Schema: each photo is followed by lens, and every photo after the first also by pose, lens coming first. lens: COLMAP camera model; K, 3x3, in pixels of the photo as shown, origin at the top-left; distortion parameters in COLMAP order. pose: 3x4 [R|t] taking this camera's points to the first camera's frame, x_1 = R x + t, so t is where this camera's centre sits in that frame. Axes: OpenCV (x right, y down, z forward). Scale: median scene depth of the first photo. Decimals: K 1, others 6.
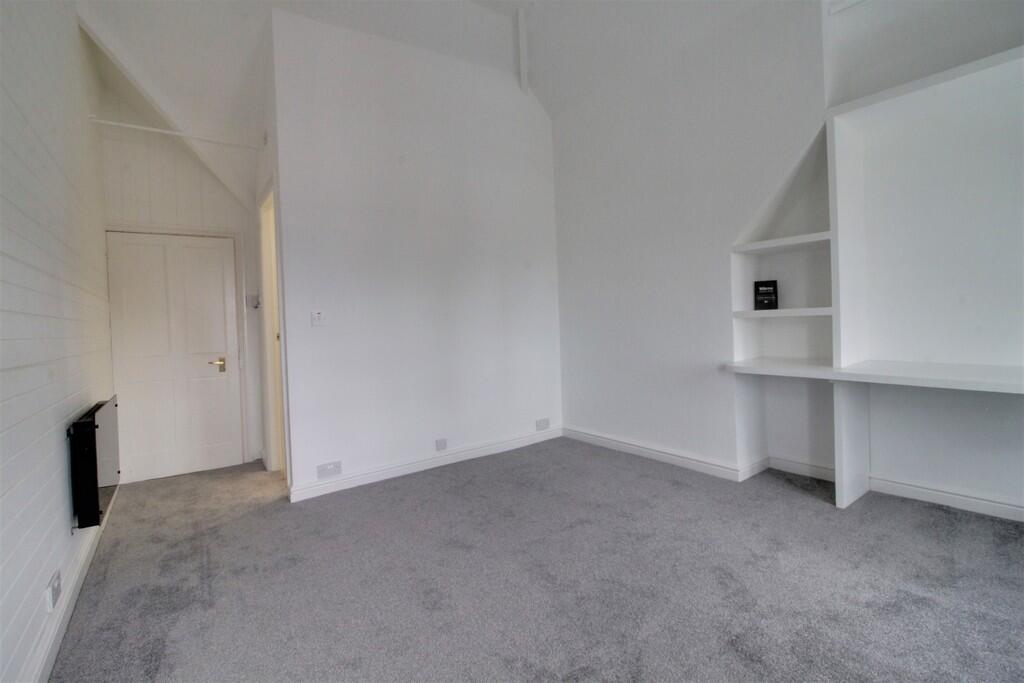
lens RADIAL K [[471.6, 0, 513.8], [0, 471.6, 325.9], [0, 0, 1]] dist [-0.013247, -0.000829]
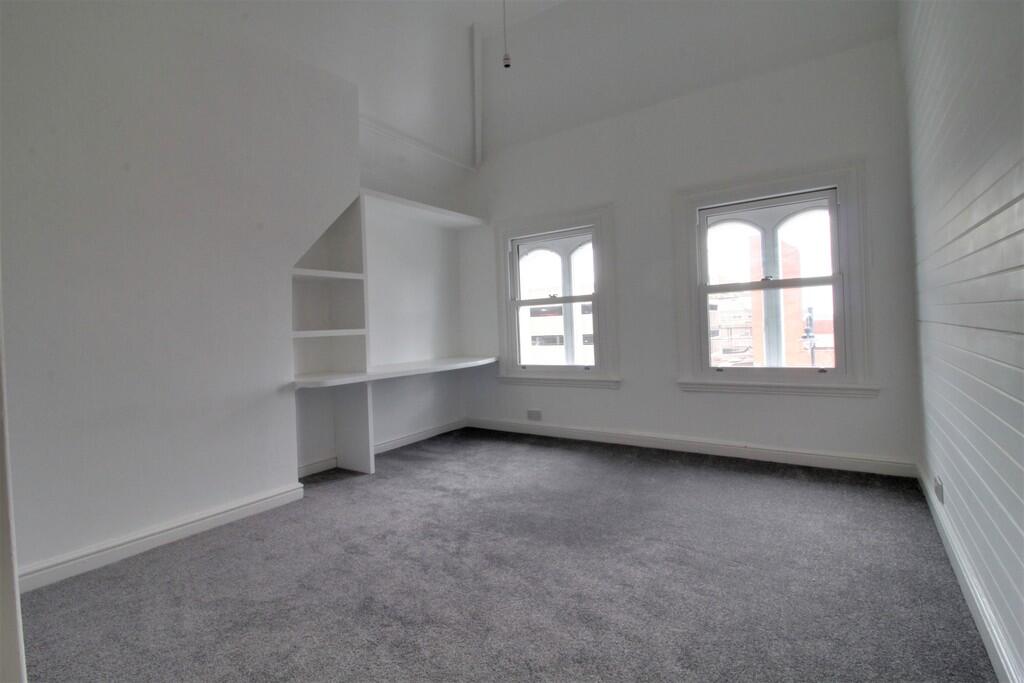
lens RADIAL K [[471.6, 0, 513.8], [0, 471.6, 325.9], [0, 0, 1]] dist [-0.013247, -0.000829]
pose [[-0.331999, 0.046509, 0.942132, -0.723345], [0.063509, 0.997620, -0.026869, 0.016435], [-0.941139, 0.050913, -0.334163, 0.978149]]
